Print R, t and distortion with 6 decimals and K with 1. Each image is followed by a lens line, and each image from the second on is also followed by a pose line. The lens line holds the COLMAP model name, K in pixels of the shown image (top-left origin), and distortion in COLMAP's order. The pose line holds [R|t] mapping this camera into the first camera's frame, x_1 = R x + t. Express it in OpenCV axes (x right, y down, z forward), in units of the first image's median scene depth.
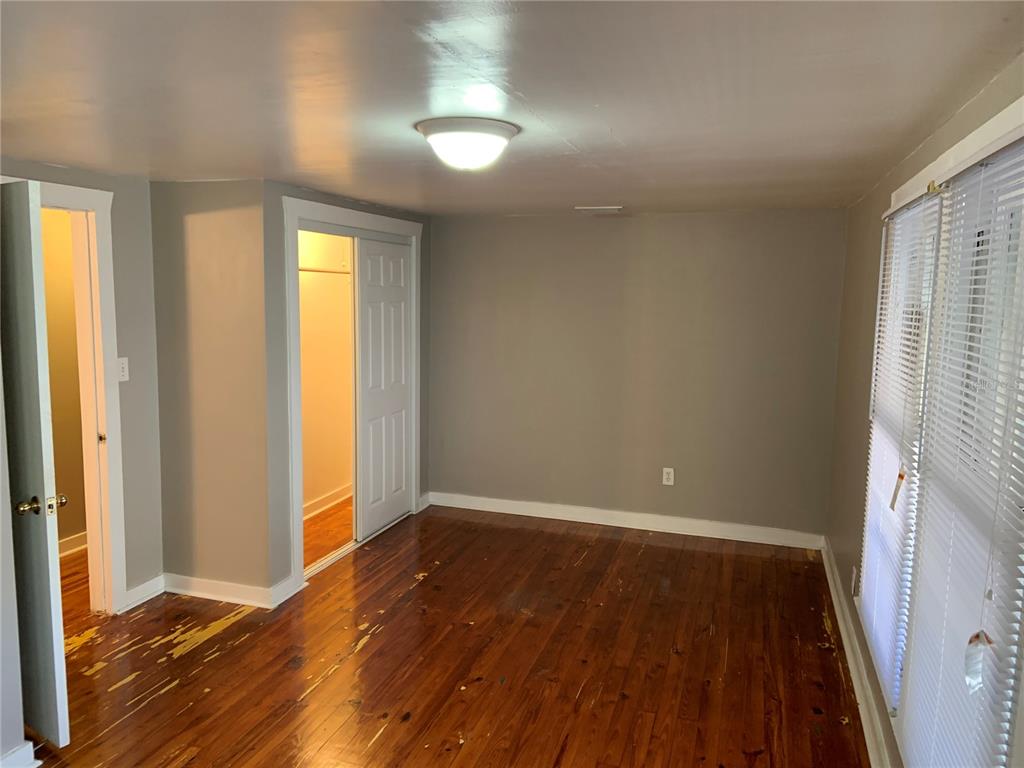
lens RADIAL K [[769.2, 0, 512.0], [0, 769.2, 384.0], [0, 0, 1]] dist [0.156018, -0.207405]
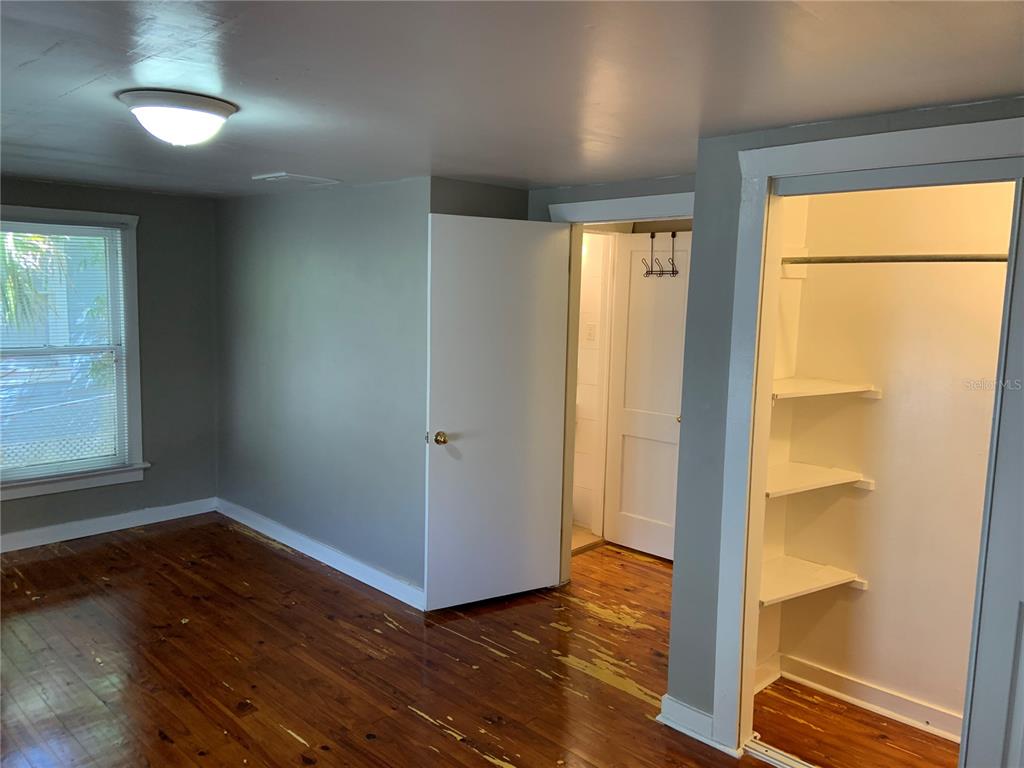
lens RADIAL K [[769.2, 0, 512.0], [0, 769.2, 384.0], [0, 0, 1]] dist [0.156018, -0.207405]
pose [[-0.439098, 0.083414, -0.894559, 0.419562], [-0.148723, 0.975196, 0.163935, -0.132947], [0.886044, 0.205025, -0.415801, 1.200948]]
